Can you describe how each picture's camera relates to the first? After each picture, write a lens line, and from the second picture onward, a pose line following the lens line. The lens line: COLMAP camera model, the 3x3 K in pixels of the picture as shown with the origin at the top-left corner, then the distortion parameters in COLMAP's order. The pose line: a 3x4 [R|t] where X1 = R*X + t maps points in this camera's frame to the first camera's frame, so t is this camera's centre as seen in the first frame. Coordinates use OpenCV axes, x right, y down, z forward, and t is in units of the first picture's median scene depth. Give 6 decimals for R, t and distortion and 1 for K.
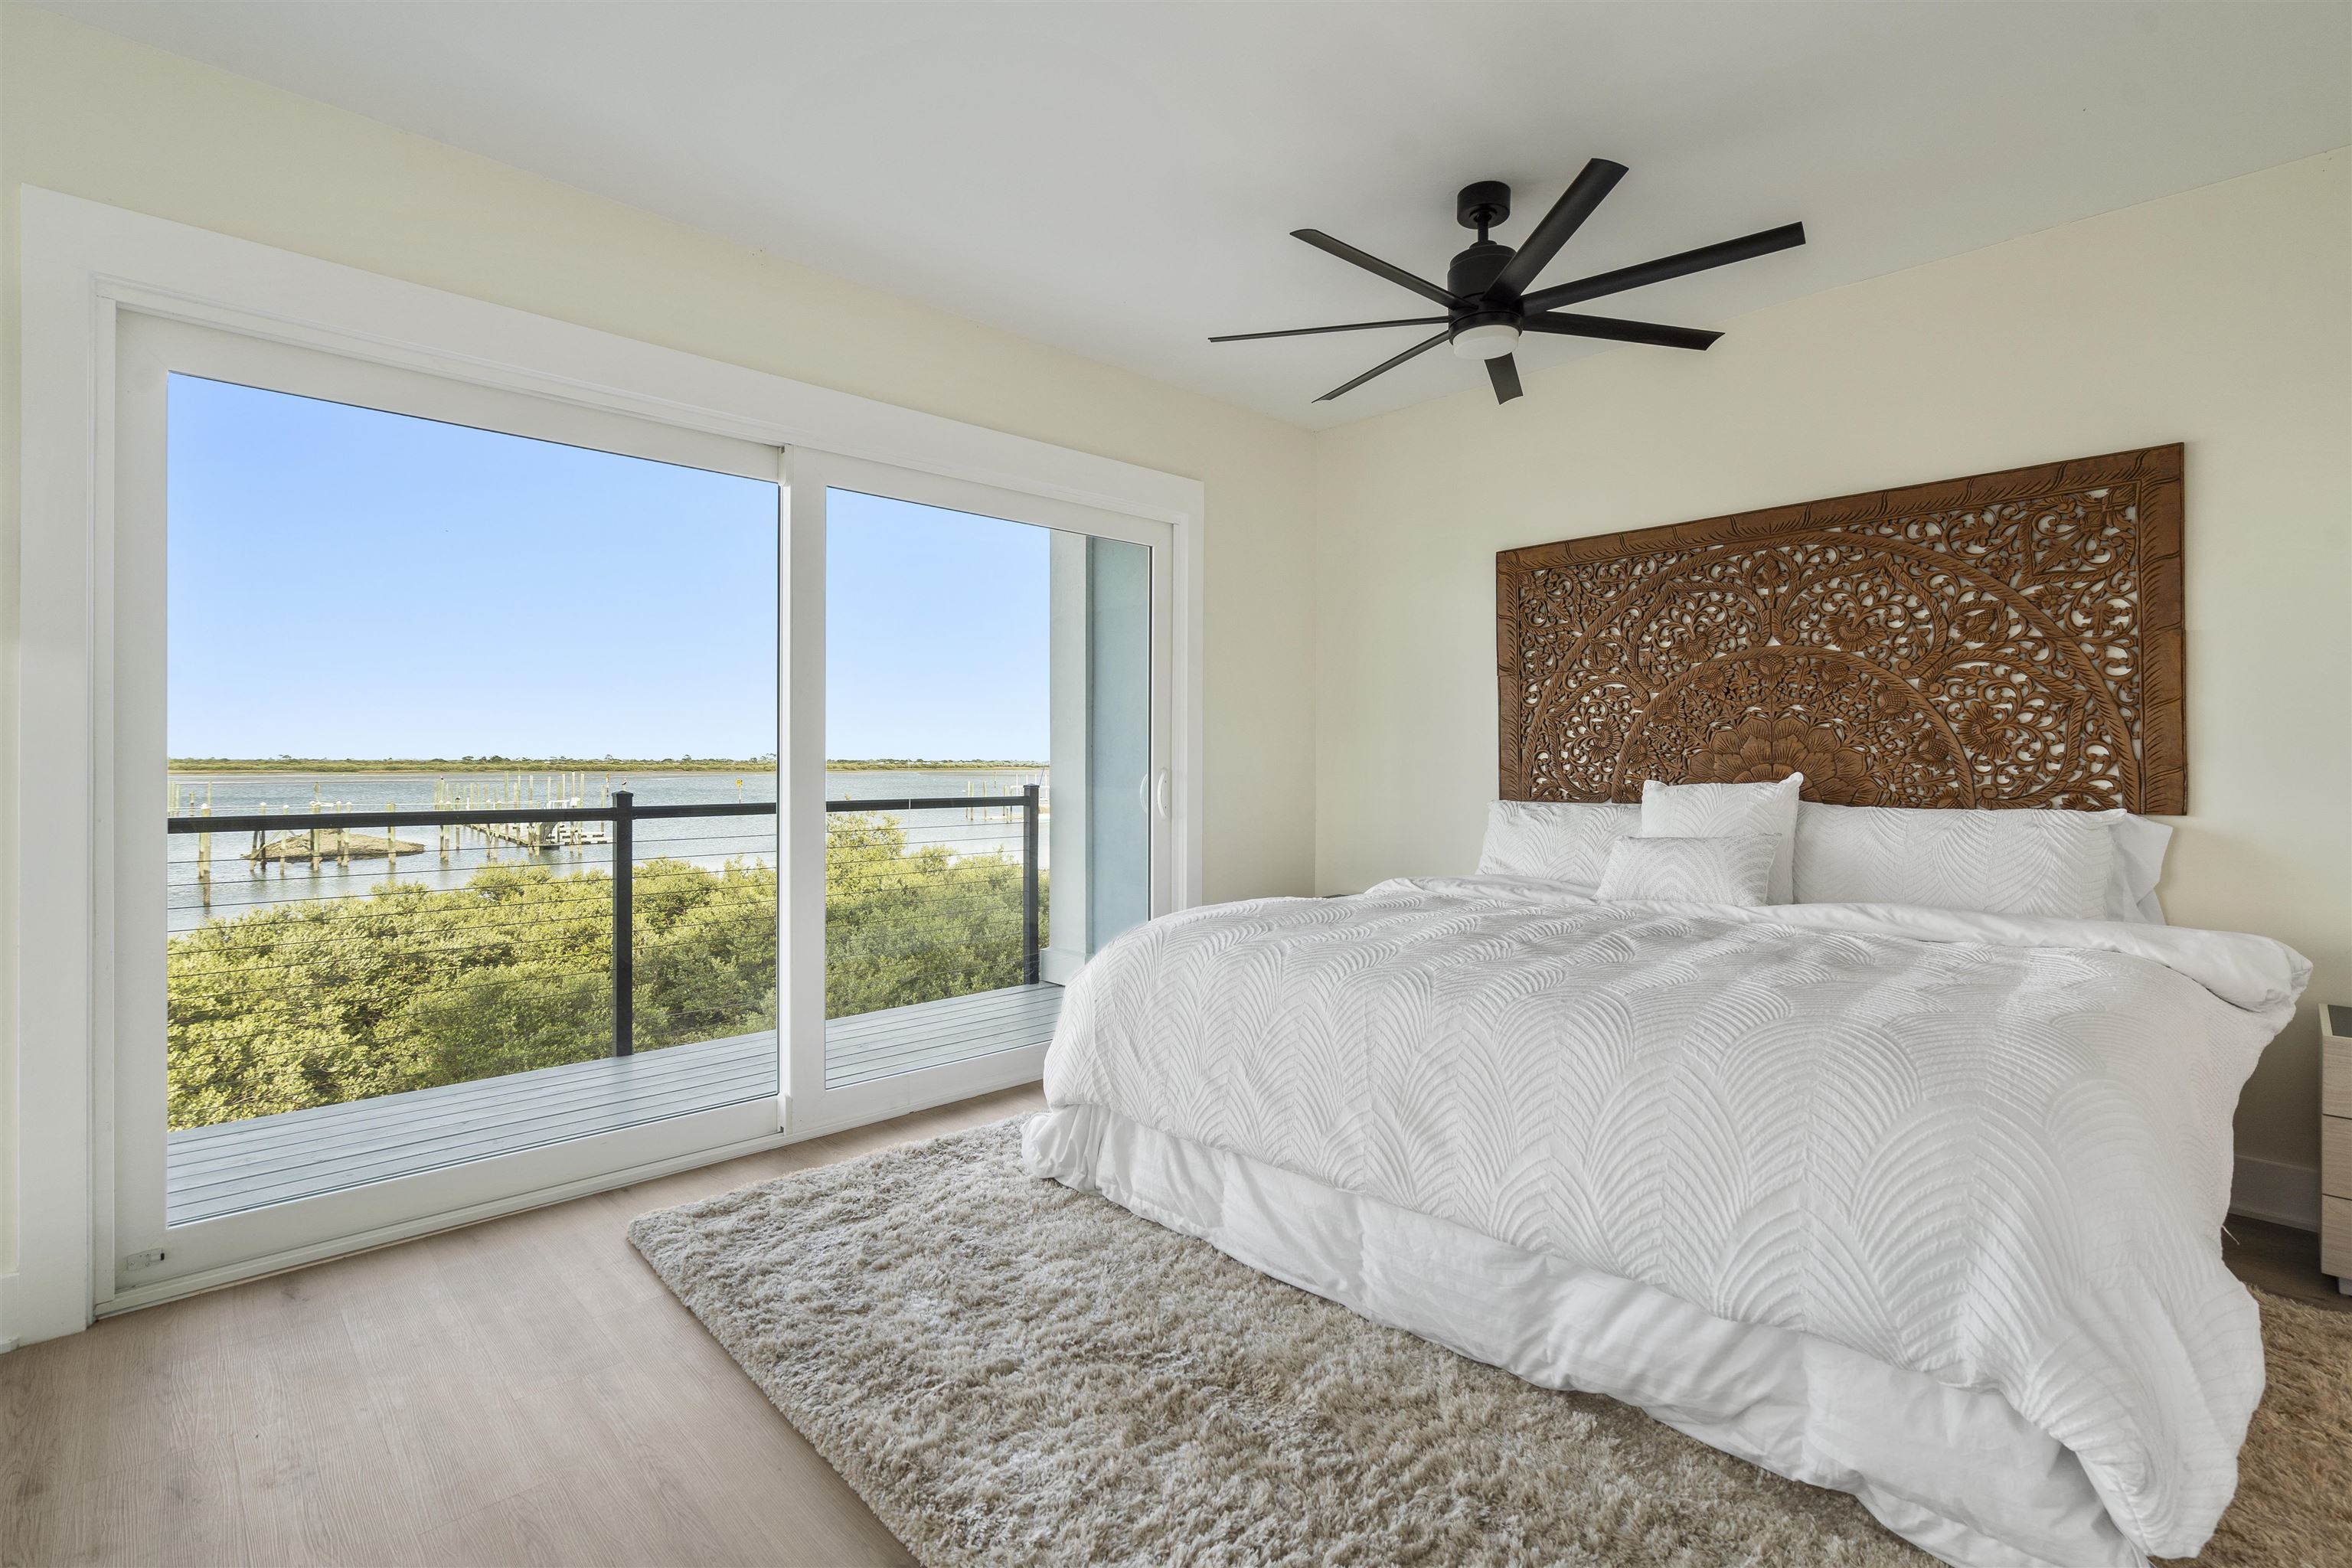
lens RADIAL K [[1070.0, 0, 1170.3], [0, 1070.0, 772.5], [0, 0, 1]] dist [-0.001276, 0.000429]
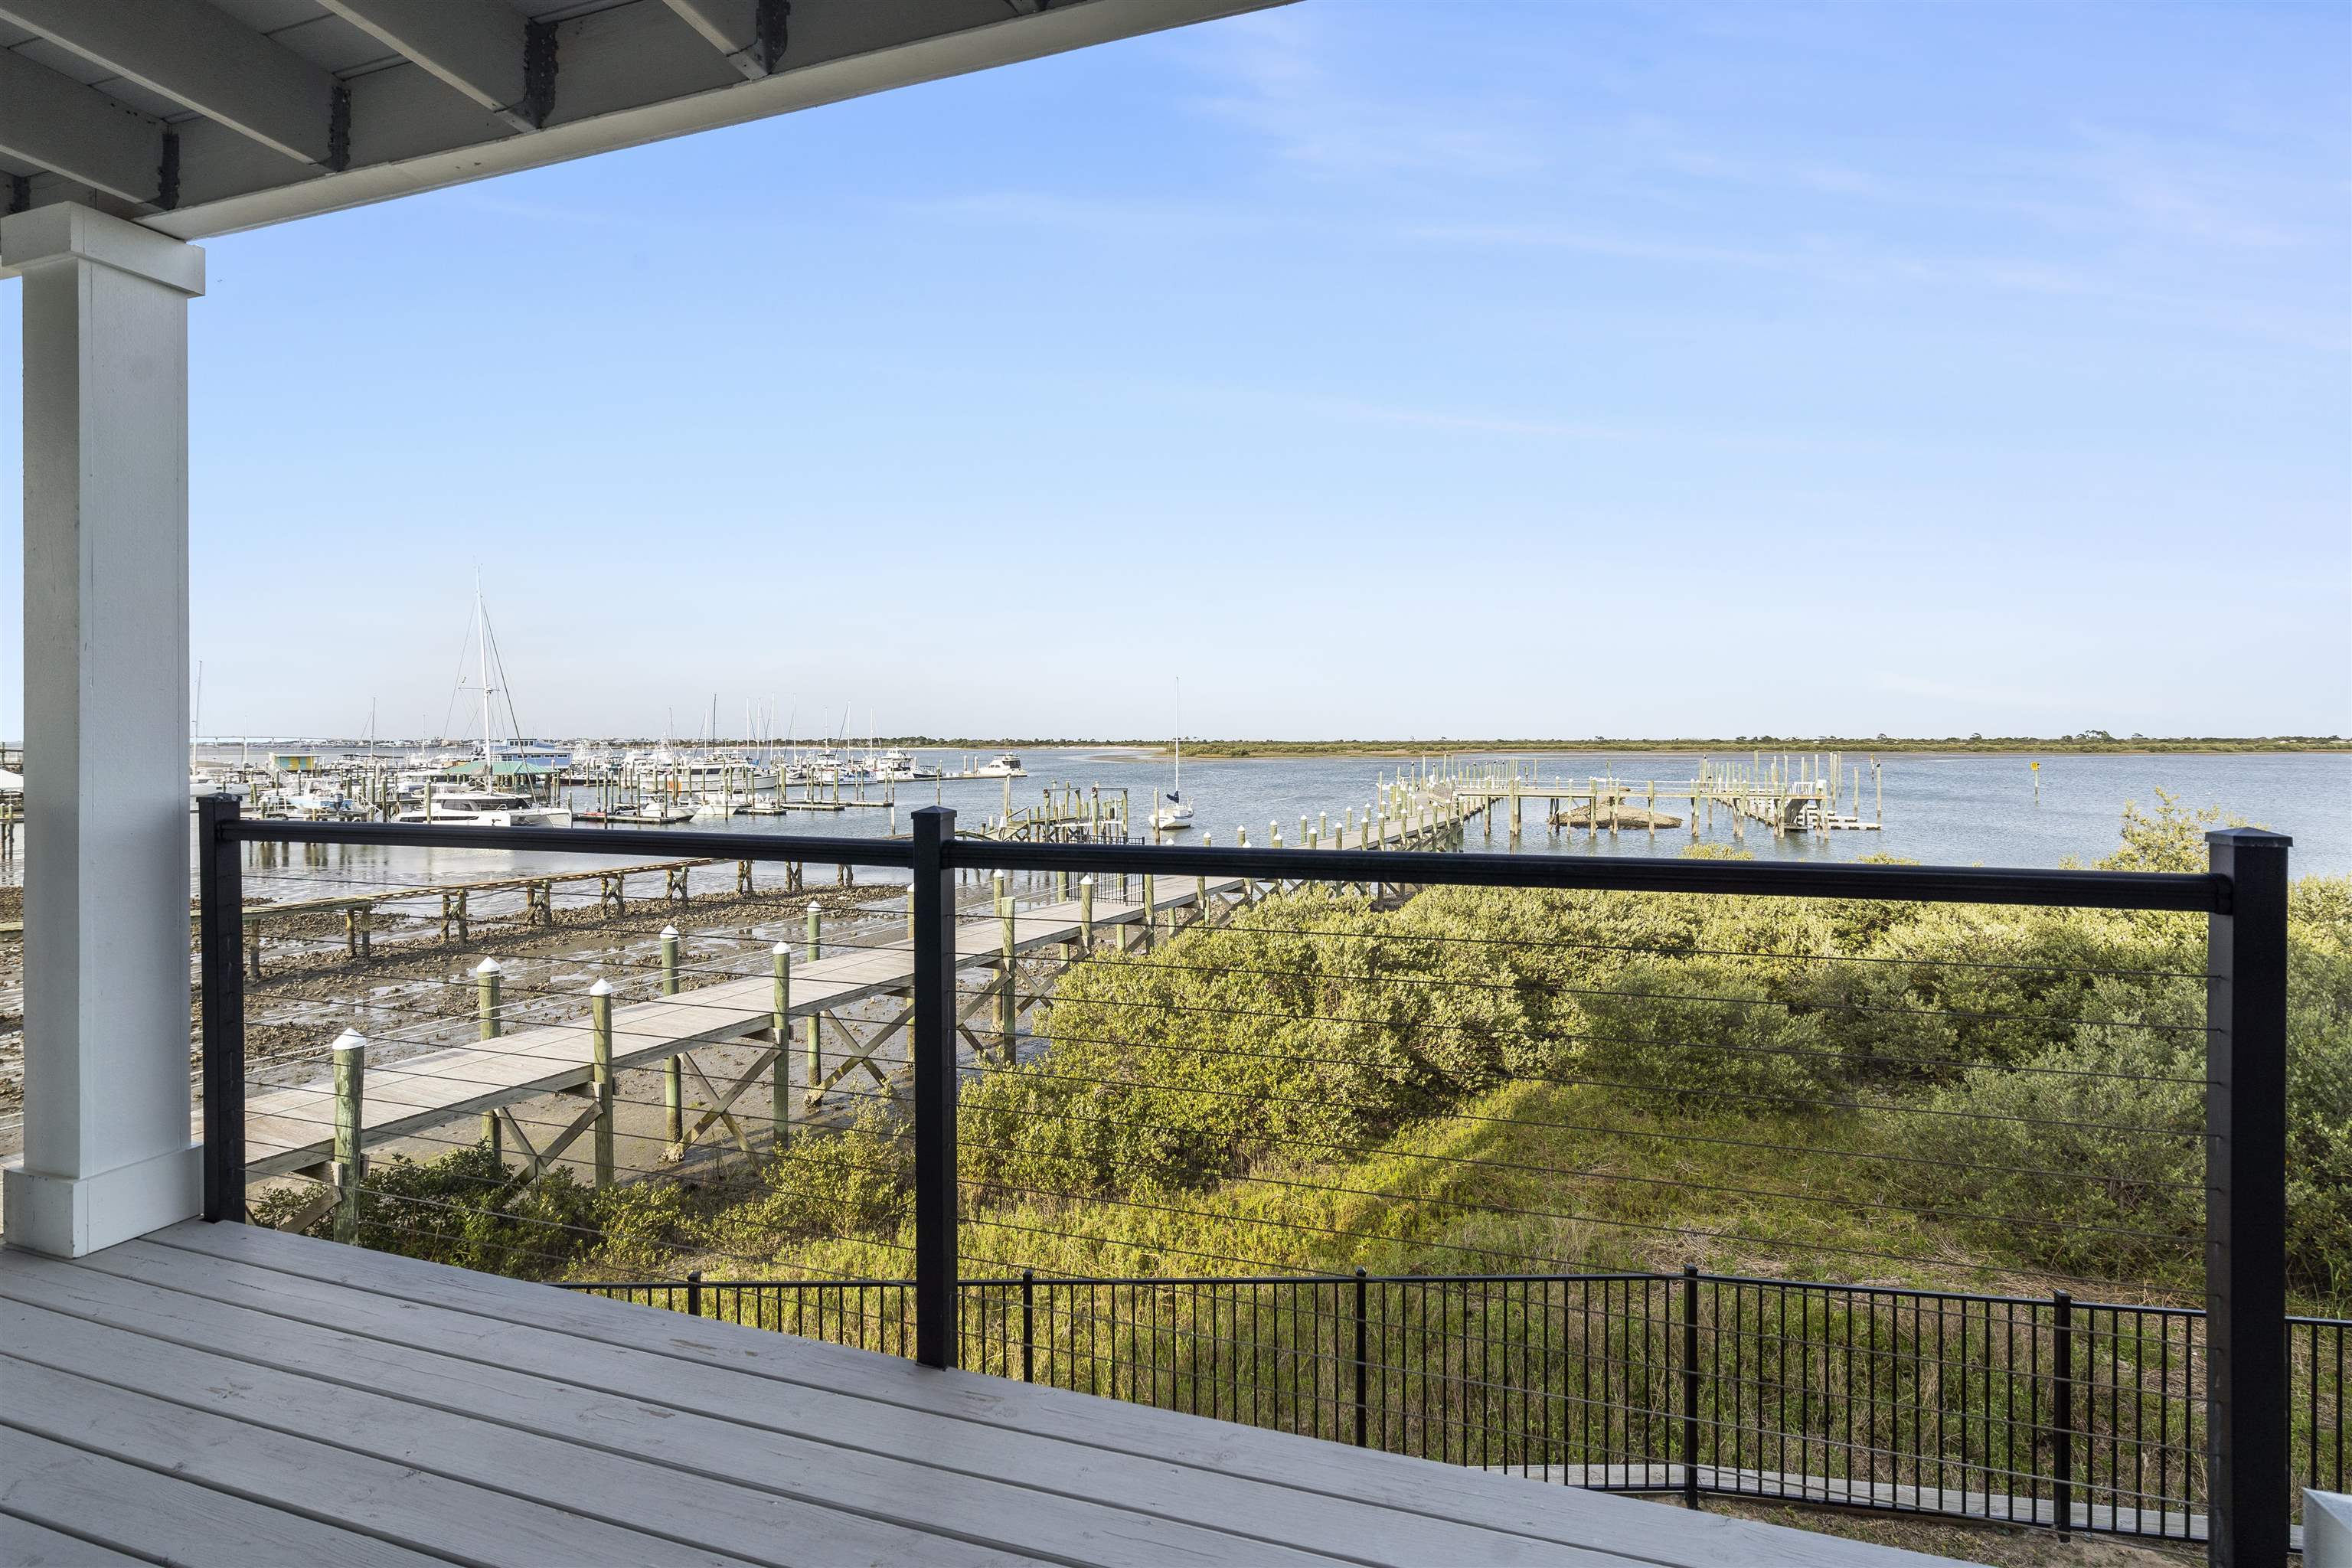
lens RADIAL K [[1070.0, 0, 1193.6], [0, 1070.0, 743.2], [0, 0, 1]] dist [-0.001276, 0.000429]
pose [[0.491082, -0.002612, -0.871109, -0.009148], [-0.004757, 0.999973, -0.005680, -0.001991], [0.871100, 0.006934, 0.491056, 0.196524]]
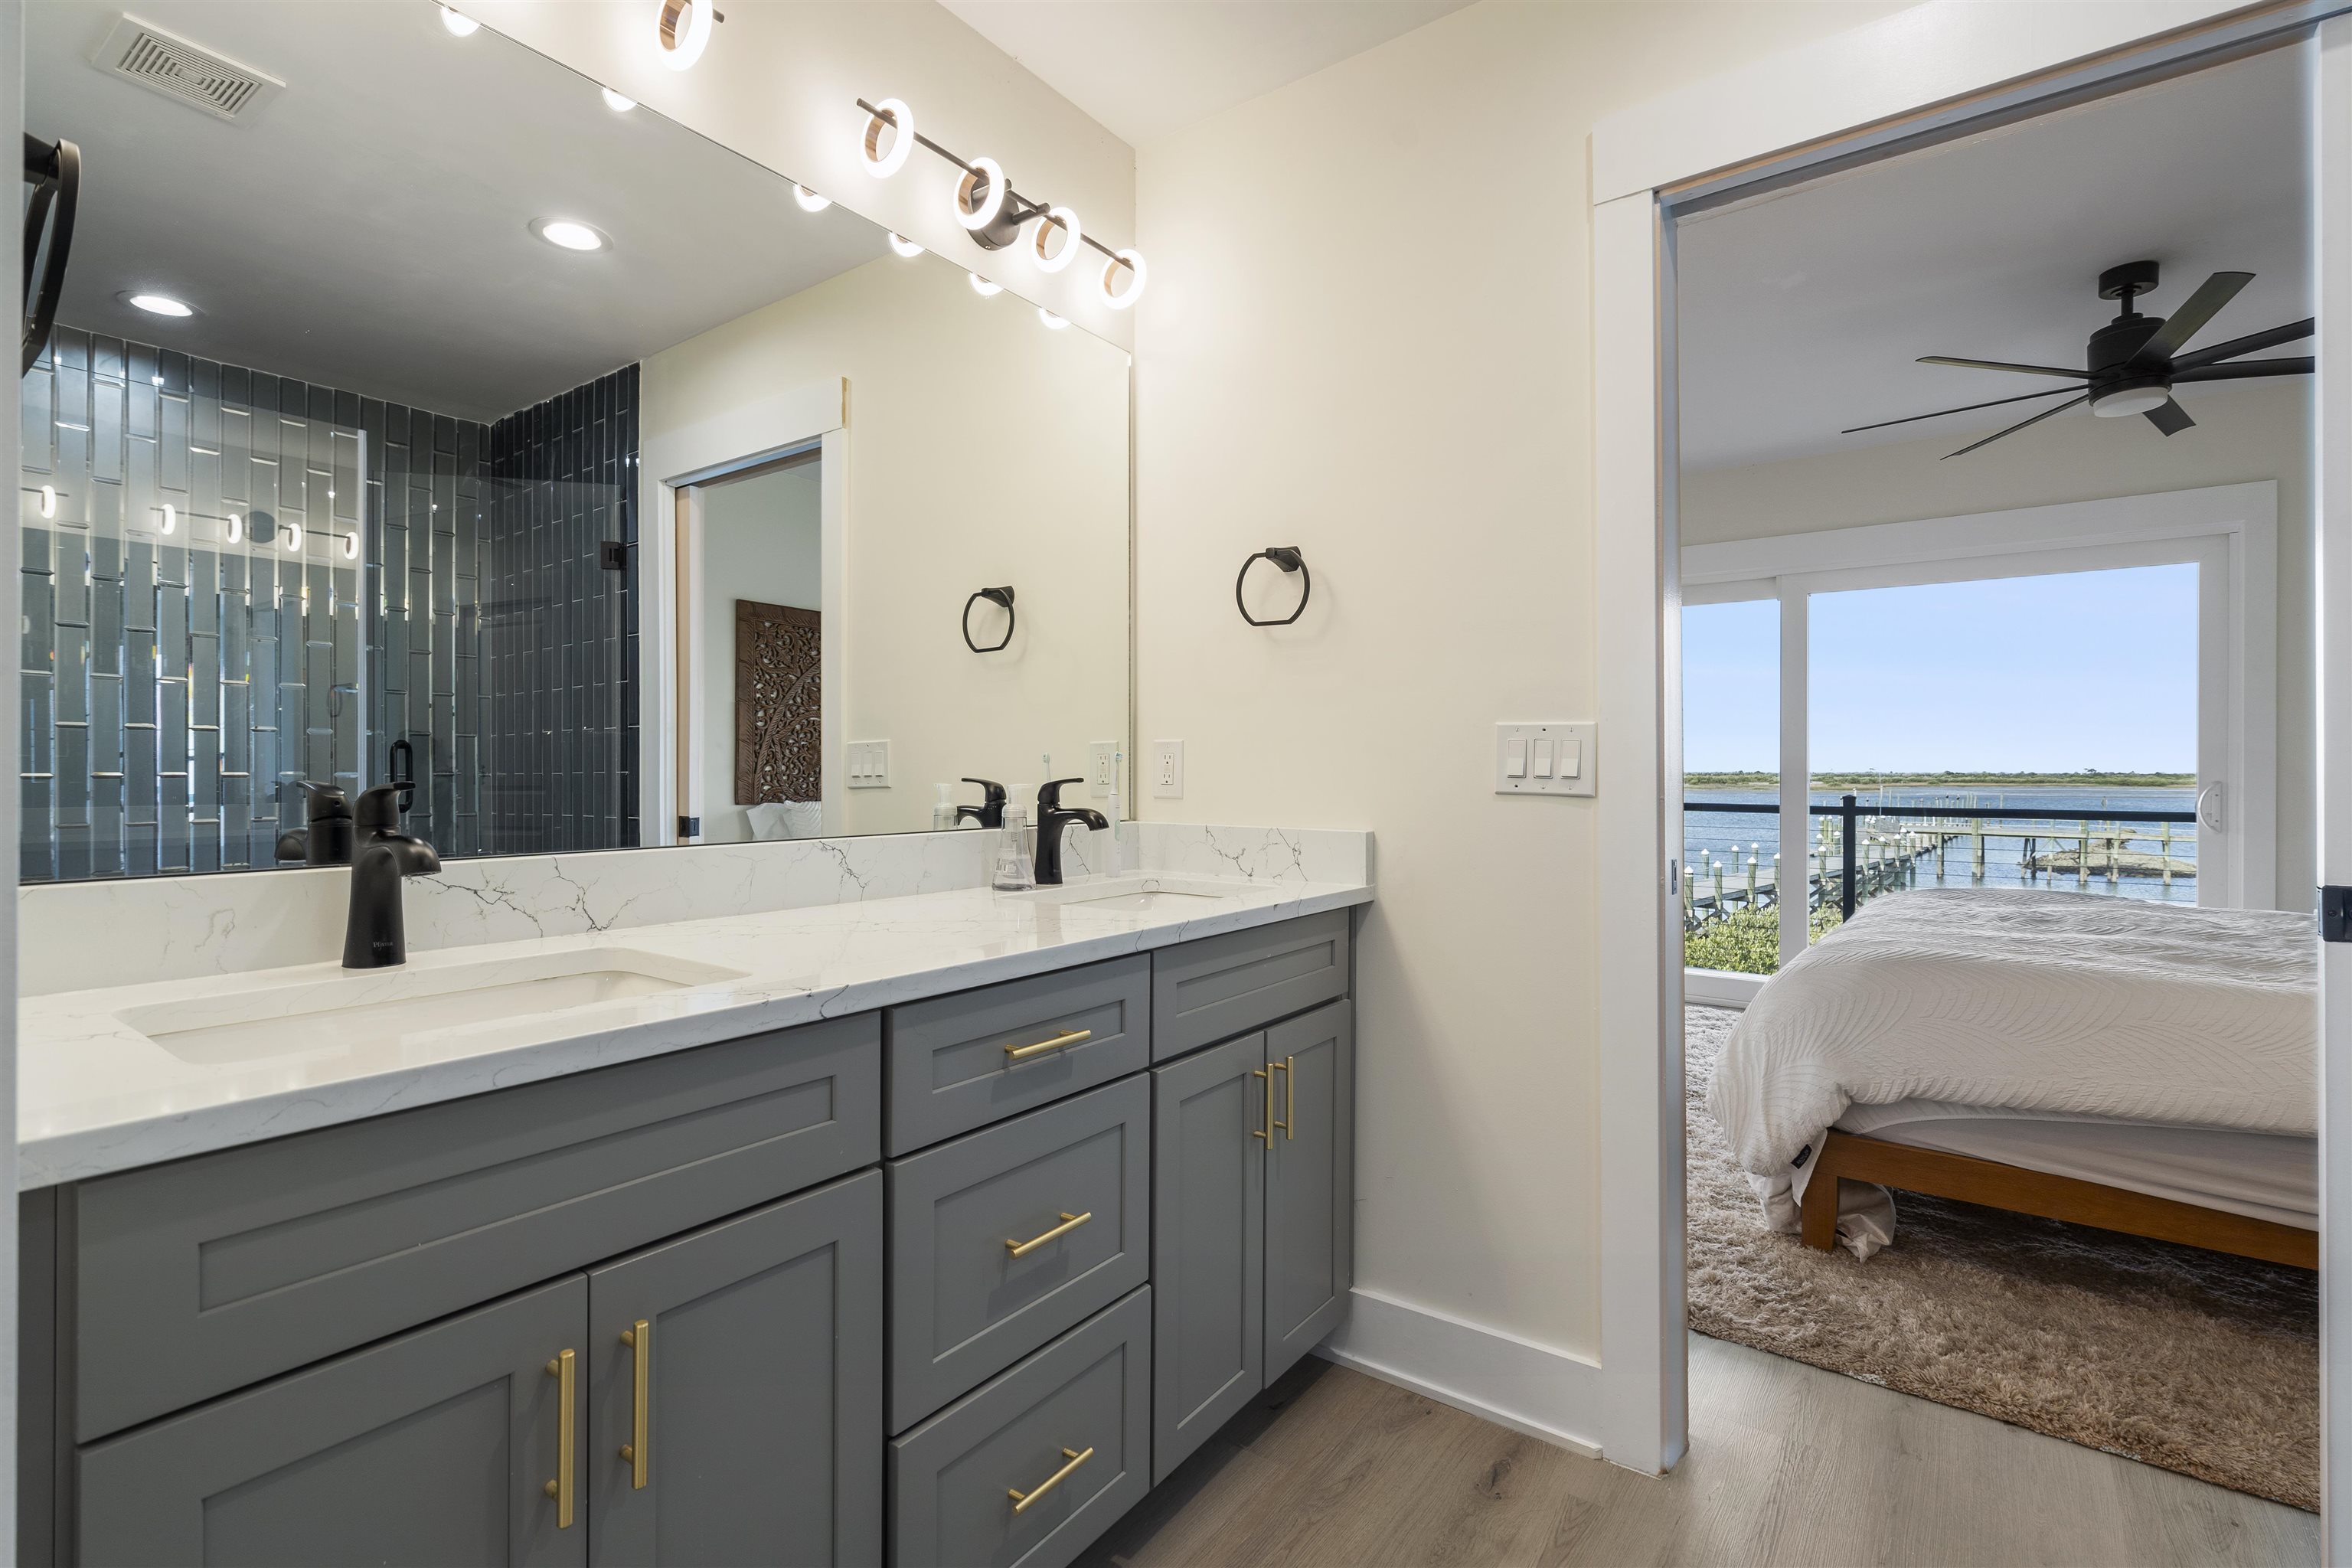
lens RADIAL K [[1070.0, 0, 1195.9], [0, 1070.0, 776.2], [0, 0, 1]] dist [-0.001276, 0.000429]
pose [[0.178461, 0.004000, -0.983939, 0.159844], [-0.013527, 0.999907, 0.001612, 0.000419], [0.983854, 0.013022, 0.178499, -0.018991]]
